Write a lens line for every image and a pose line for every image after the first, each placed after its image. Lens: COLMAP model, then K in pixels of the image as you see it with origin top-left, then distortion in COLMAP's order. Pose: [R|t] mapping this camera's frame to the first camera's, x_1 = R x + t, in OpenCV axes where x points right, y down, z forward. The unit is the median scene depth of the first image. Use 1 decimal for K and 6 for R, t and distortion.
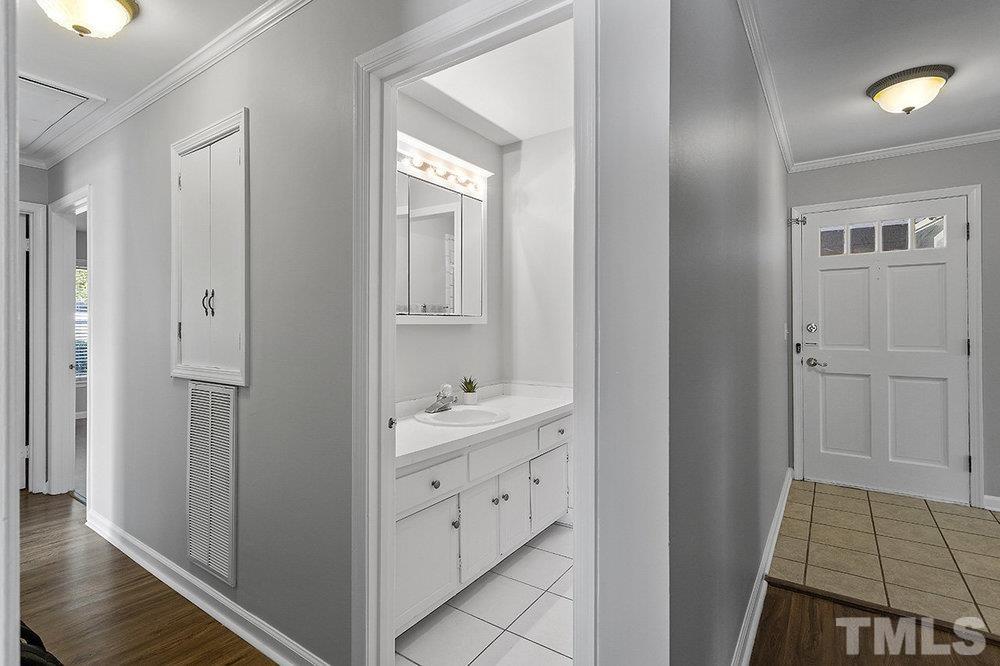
lens RADIAL K [[486.1, 0, 505.3], [0, 486.1, 328.2], [0, 0, 1]] dist [0.008778, 0.000550]
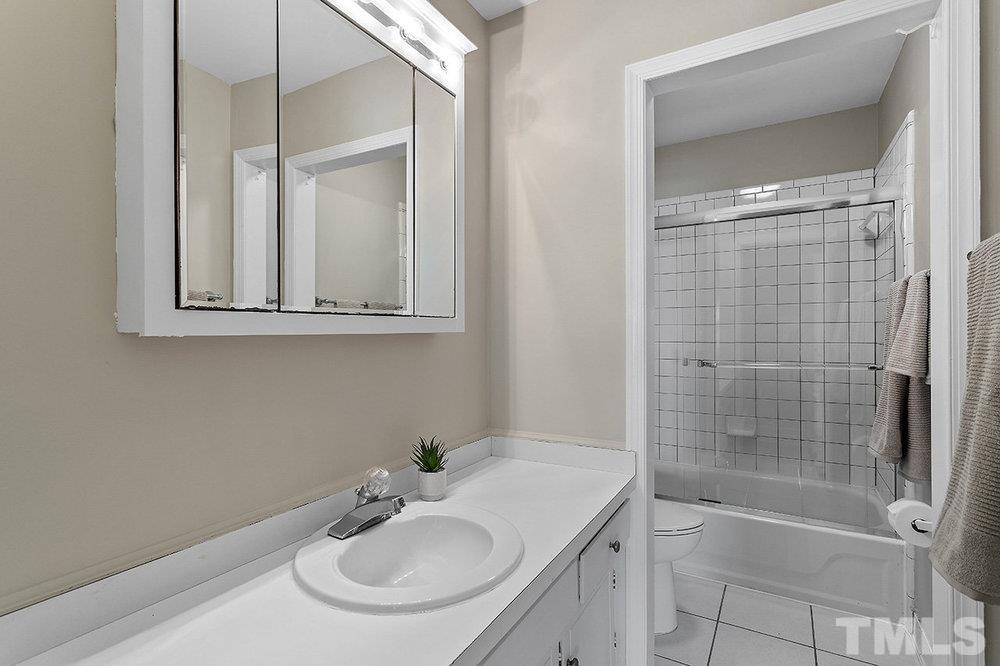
lens RADIAL K [[486.1, 0, 497.0], [0, 486.1, 330.6], [0, 0, 1]] dist [0.008778, 0.000550]
pose [[0.998714, -0.001233, 0.050683, -0.030094], [0.001563, 0.999978, -0.006462, -0.007291], [-0.050674, 0.006533, 0.998694, 0.482642]]
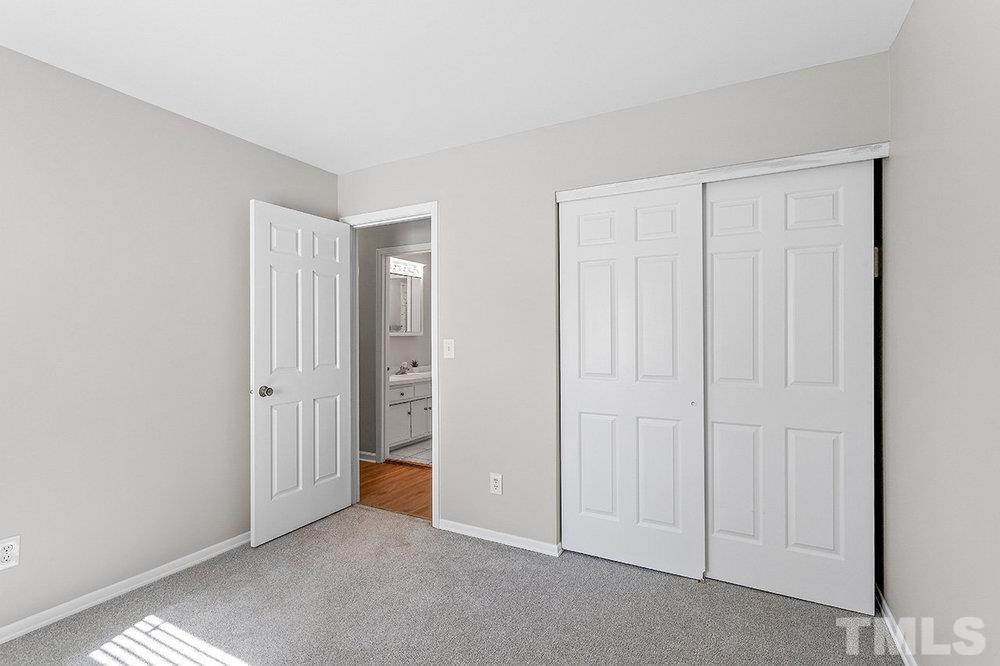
lens RADIAL K [[486.1, 0, 499.3], [0, 486.1, 342.9], [0, 0, 1]] dist [0.008778, 0.000550]
pose [[0.994897, 0.002178, 0.100871, 0.079260], [-0.002716, 0.999983, 0.005197, 0.010300], [-0.100858, -0.005445, 0.994886, -1.157021]]
